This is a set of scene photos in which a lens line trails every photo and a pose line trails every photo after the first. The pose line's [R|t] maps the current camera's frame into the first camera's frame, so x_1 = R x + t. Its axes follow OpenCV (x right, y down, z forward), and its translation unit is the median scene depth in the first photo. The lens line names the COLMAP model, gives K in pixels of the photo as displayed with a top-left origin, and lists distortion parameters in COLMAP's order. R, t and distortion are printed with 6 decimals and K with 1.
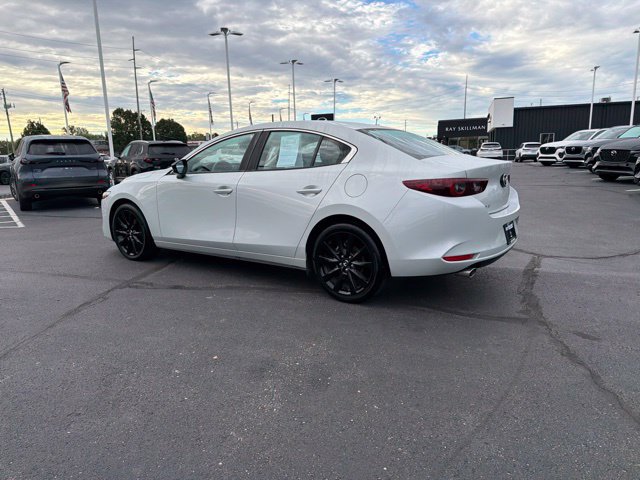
lens RADIAL K [[450.5, 0, 320.2], [0, 450.5, 242.8], [0, 0, 1]] dist [0.033535, -0.036715]
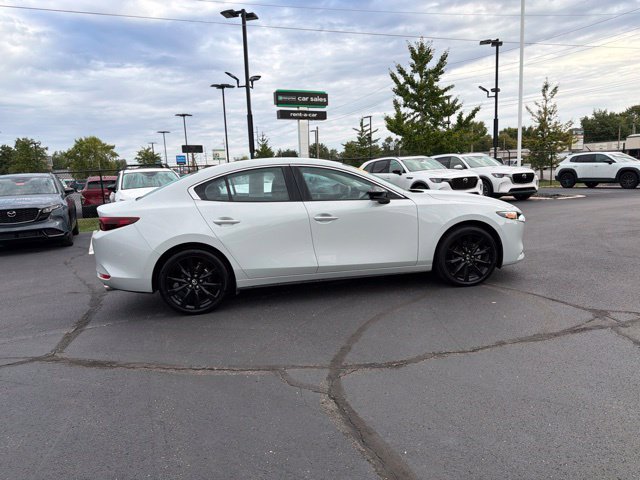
lens RADIAL K [[450.5, 0, 322.2], [0, 450.5, 246.1], [0, 0, 1]] dist [0.033535, -0.036715]
pose [[-0.727459, 0.167985, -0.665271, 0.760087], [-0.066089, 0.947906, 0.311619, -0.463098], [0.682961, 0.270657, -0.678460, 2.112385]]
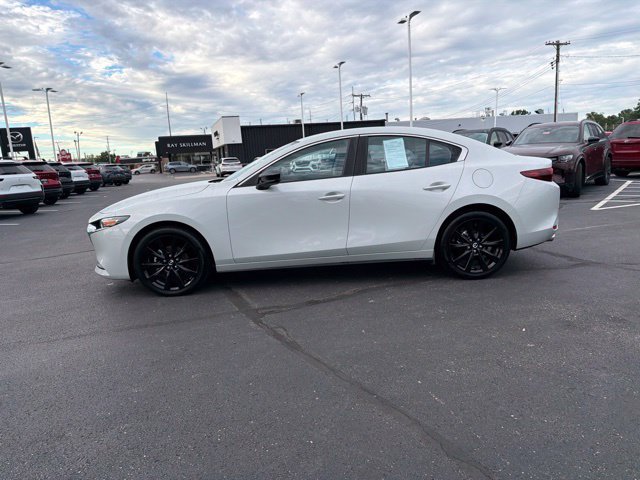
lens RADIAL K [[450.5, 0, 318.1], [0, 450.5, 240.4], [0, 0, 1]] dist [0.033535, -0.036715]
pose [[0.810933, -0.127995, 0.570969, -0.822703], [0.151290, 0.988467, 0.006713, -0.033054], [-0.565243, 0.080938, 0.820944, 0.225491]]
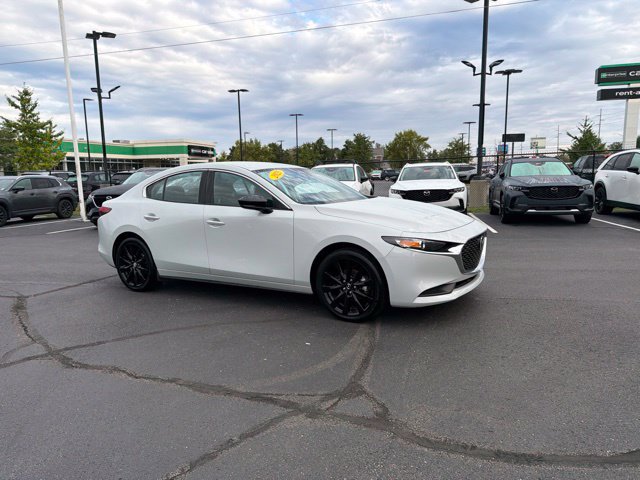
lens RADIAL K [[450.5, 0, 322.7], [0, 450.5, 240.6], [0, 0, 1]] dist [0.033535, -0.036715]
pose [[-0.996828, 0.058419, -0.054049, -0.175624], [0.037226, 0.942496, 0.332138, -0.508301], [0.070344, 0.329072, -0.941681, 2.446400]]
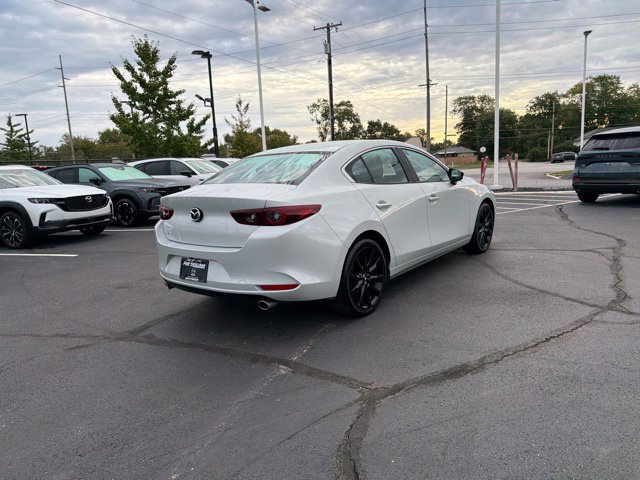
lens RADIAL K [[450.5, 0, 323.8], [0, 450.5, 242.4], [0, 0, 1]] dist [0.033535, -0.036715]
pose [[-0.070909, 0.192054, -0.978819, 1.163484], [-0.142252, 0.969312, 0.200494, -0.271637], [0.987287, 0.153456, -0.041413, 1.160559]]
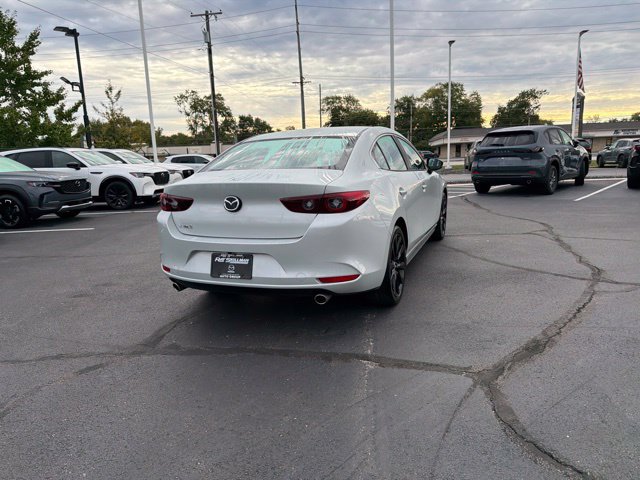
lens RADIAL K [[450.5, 0, 323.7], [0, 450.5, 244.1], [0, 0, 1]] dist [0.033535, -0.036715]
pose [[0.207657, 0.201016, -0.957325, 1.103936], [-0.154206, 0.973148, 0.170889, -0.205662], [0.965971, 0.112139, 0.233079, 0.867647]]
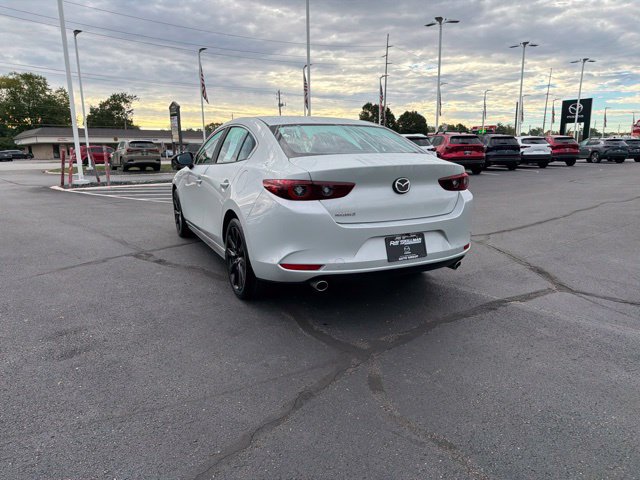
lens RADIAL K [[450.5, 0, 322.1], [0, 450.5, 240.0], [0, 0, 1]] dist [0.033535, -0.036715]
pose [[0.866740, 0.112267, -0.485960, 0.614706], [-0.106110, 0.993538, 0.040274, -0.048900], [0.487342, 0.016658, 0.873052, 0.179331]]
